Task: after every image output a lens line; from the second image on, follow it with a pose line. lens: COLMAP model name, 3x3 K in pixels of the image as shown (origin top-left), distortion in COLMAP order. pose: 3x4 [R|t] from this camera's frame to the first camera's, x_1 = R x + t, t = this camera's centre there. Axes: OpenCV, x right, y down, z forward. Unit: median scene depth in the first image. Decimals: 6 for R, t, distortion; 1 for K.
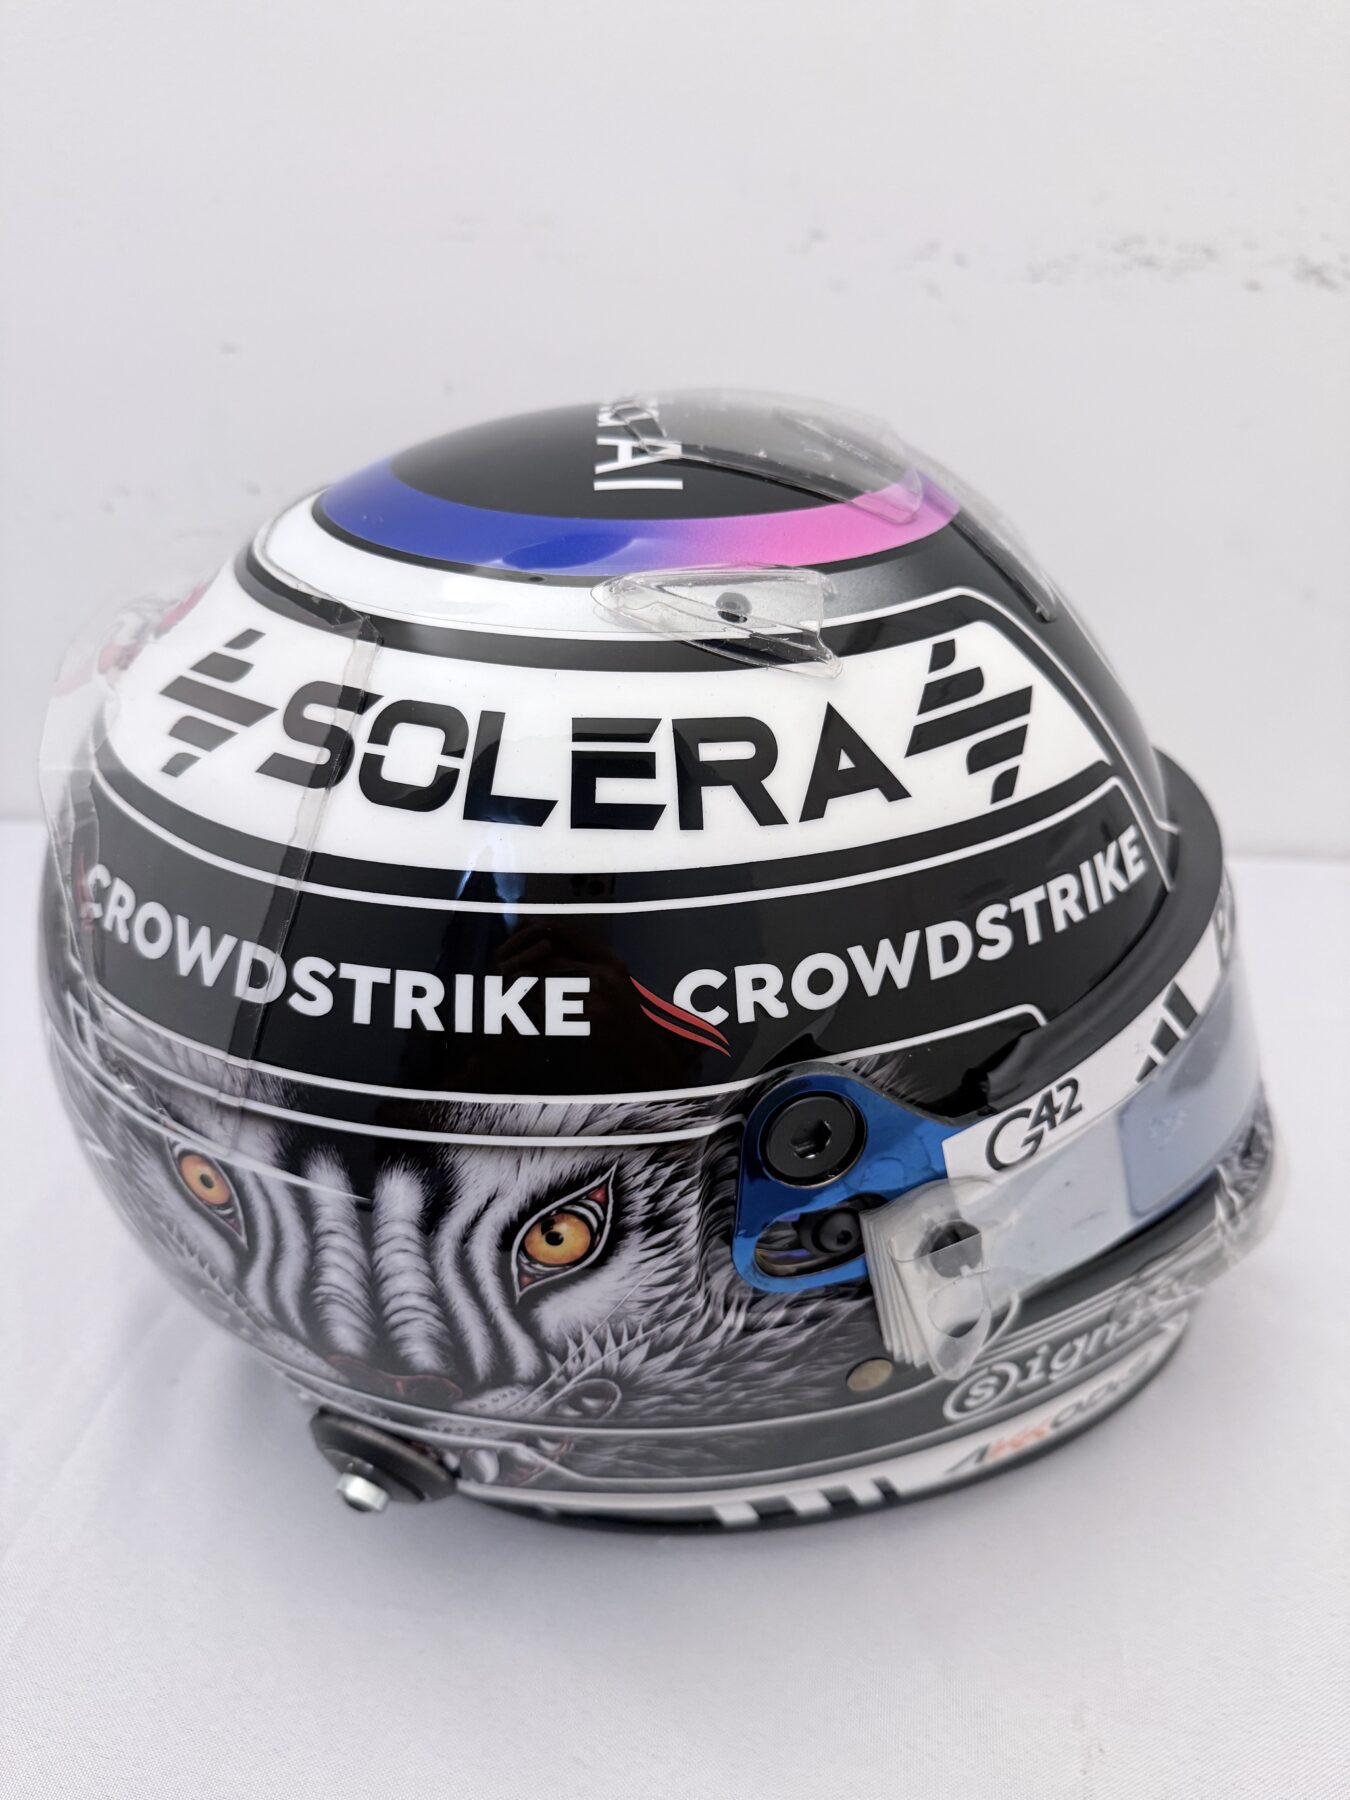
lens RADIAL K [[1321.0, 0, 680.6], [0, 1321.0, 897.3], [0, 0, 1]] dist [0.165592, -0.455564]
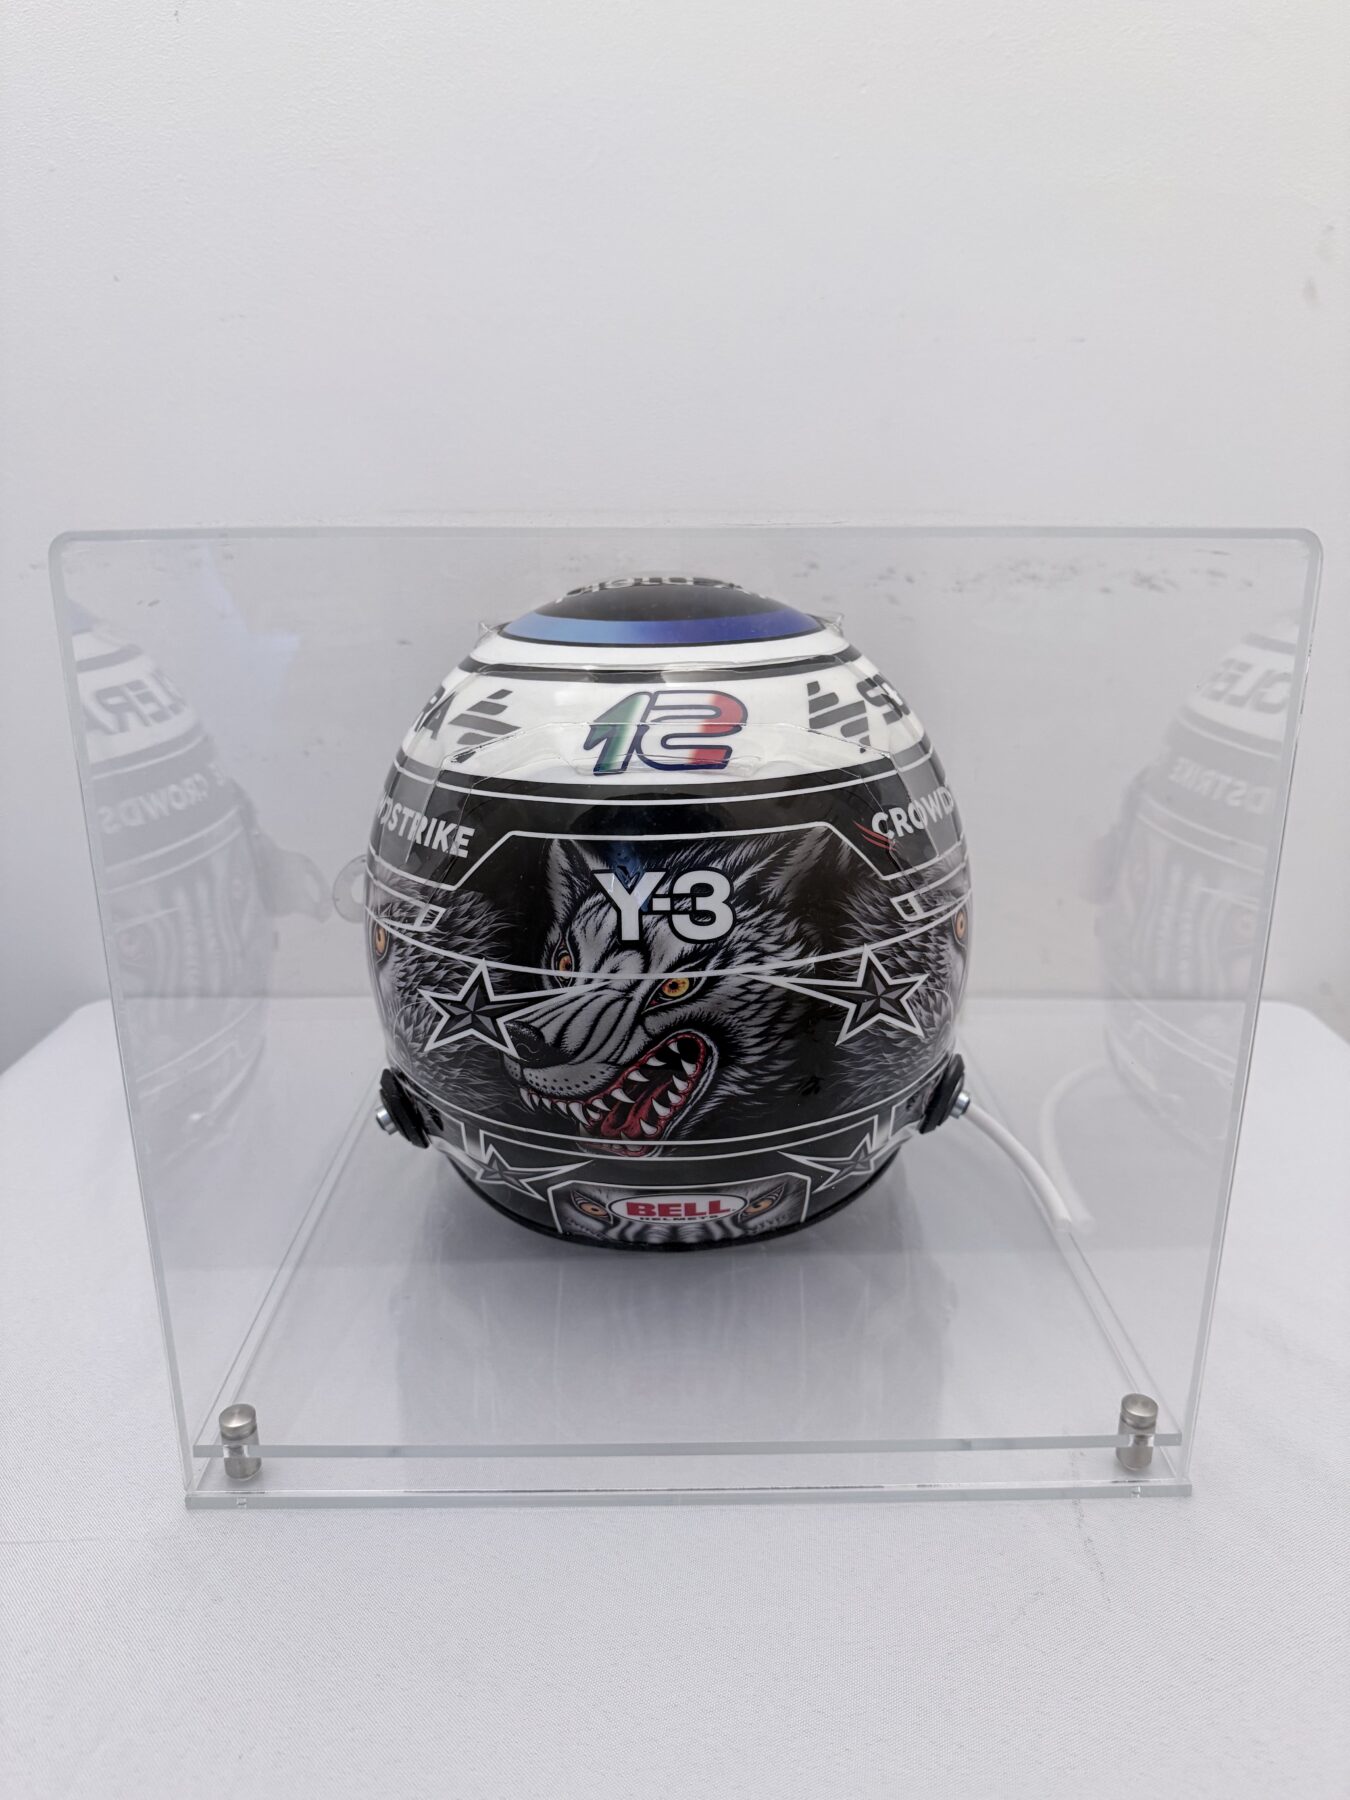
lens RADIAL K [[1283.8, 0, 675.0], [0, 1283.8, 900.0], [0, 0, 1]] dist [0.169959, -0.282665]
pose [[-0.004094, -0.303033, 0.952971, -2.223909], [0.522242, 0.812048, 0.260465, -0.546596], [-0.852788, 0.498748, 0.154931, 1.088759]]
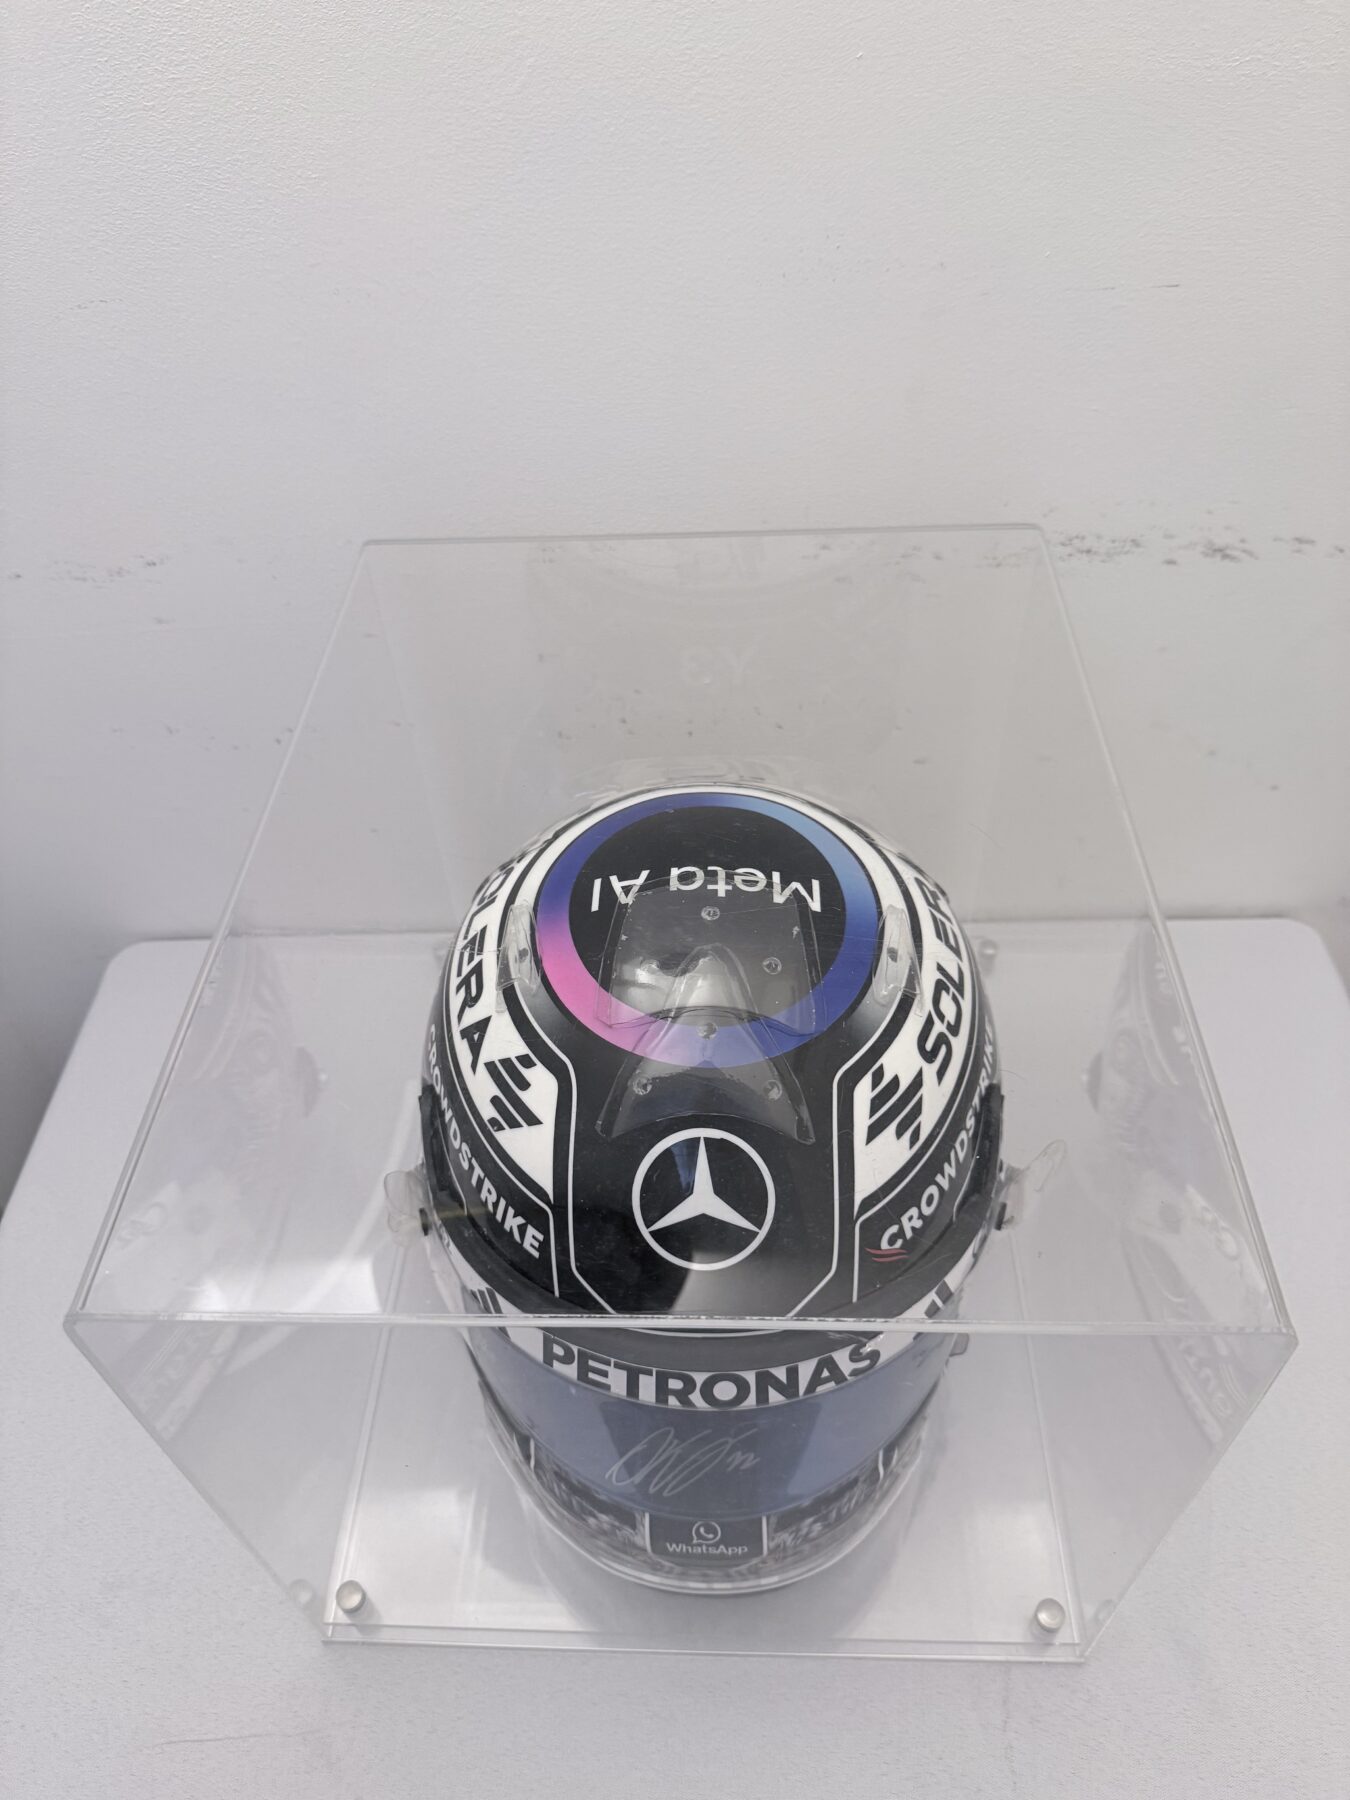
lens RADIAL K [[1283.8, 0, 675.0], [0, 1283.8, 900.0], [0, 0, 1]] dist [0.169959, -0.282665]
pose [[-0.049281, 0.711430, -0.701027, 1.331407], [-0.481841, 0.597867, 0.640612, -1.622288], [0.874872, 0.369354, 0.313333, 0.546559]]
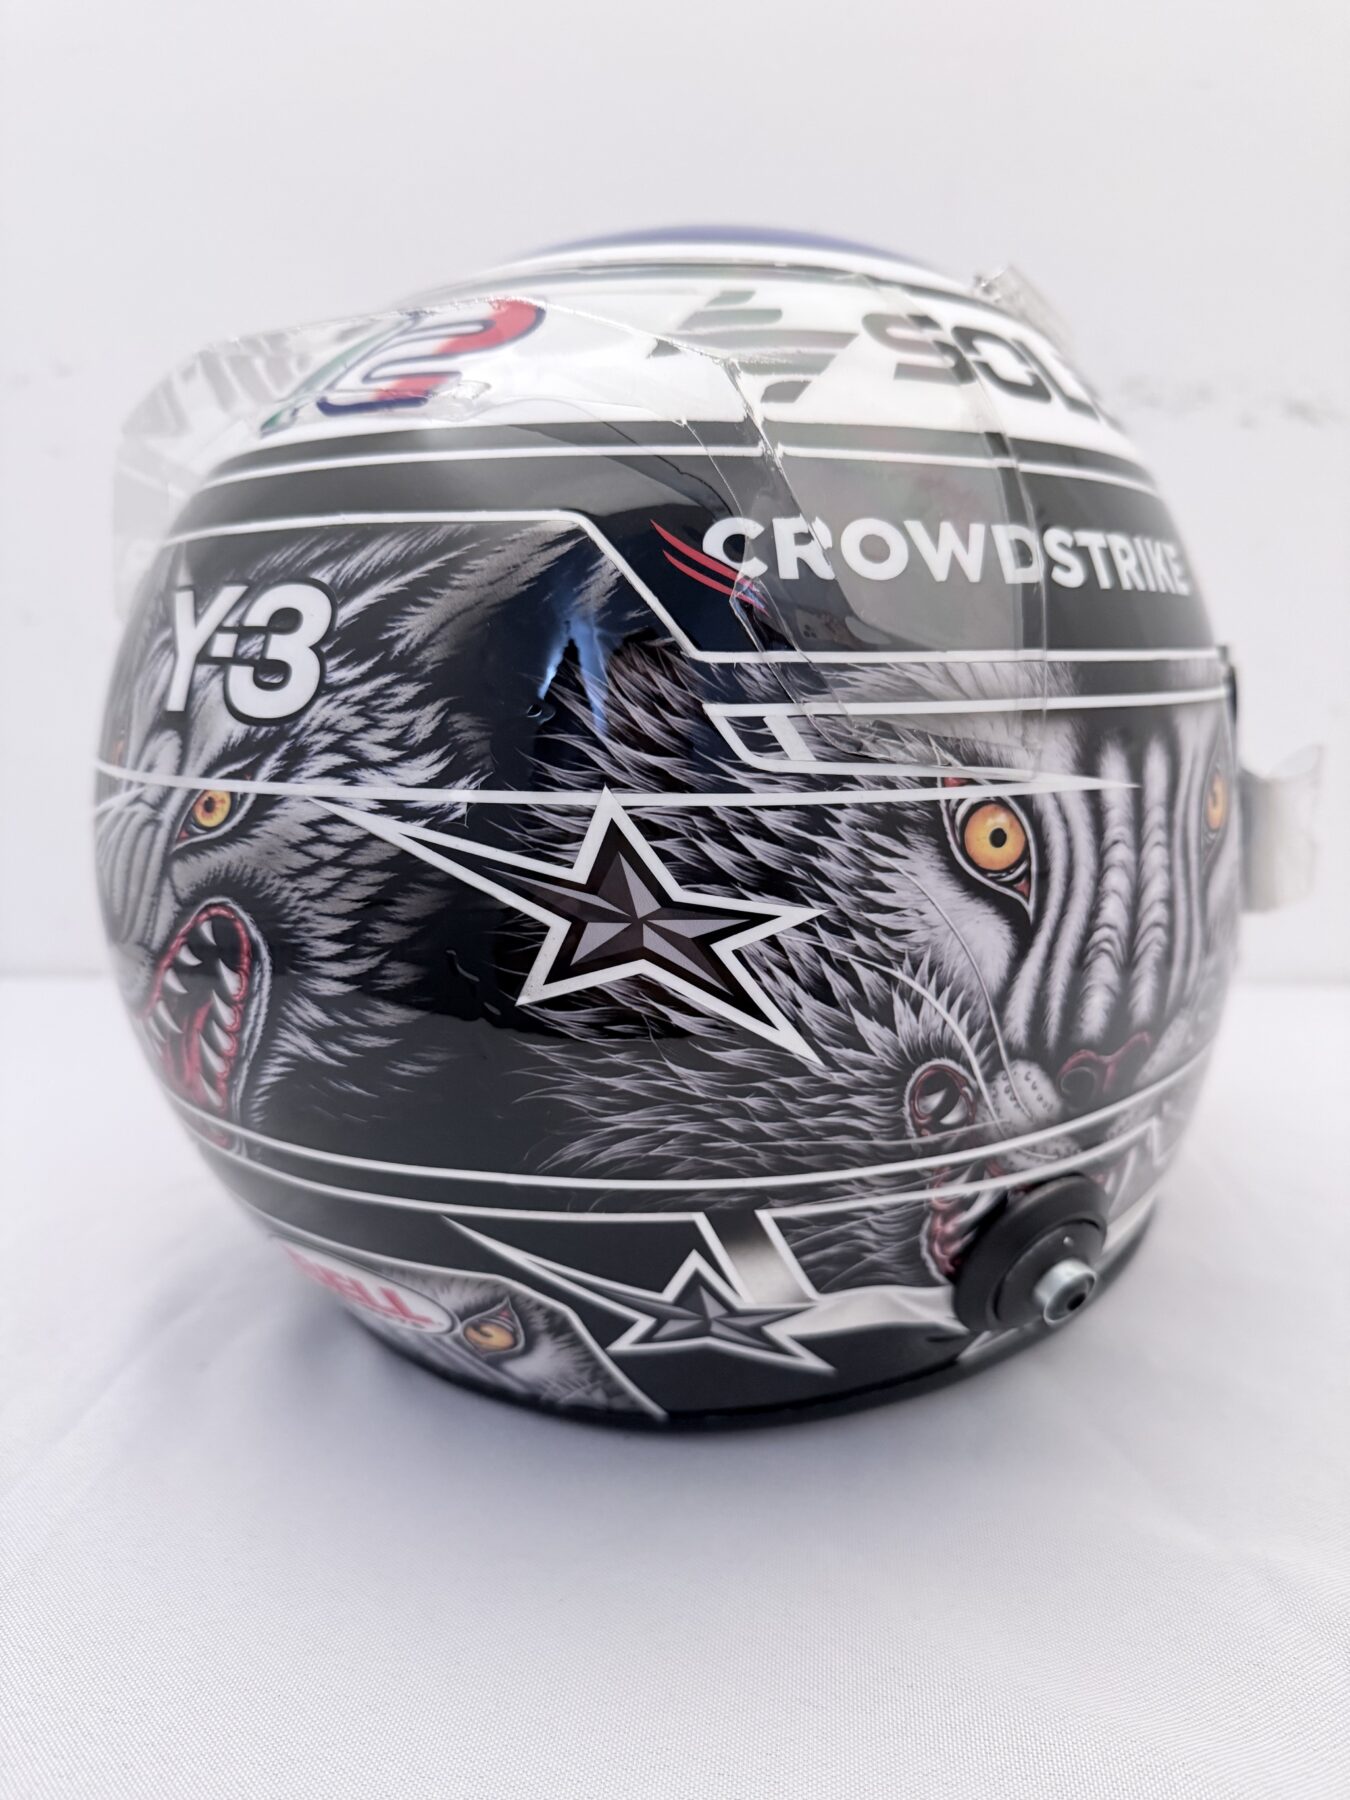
lens RADIAL K [[1283.8, 0, 675.0], [0, 1283.8, 900.0], [0, 0, 1]] dist [0.169959, -0.282665]
pose [[0.586858, -0.164305, 0.792844, -1.160995], [0.411697, 0.903720, -0.117453, 0.269638], [-0.697211, 0.395340, 0.598000, 0.702018]]
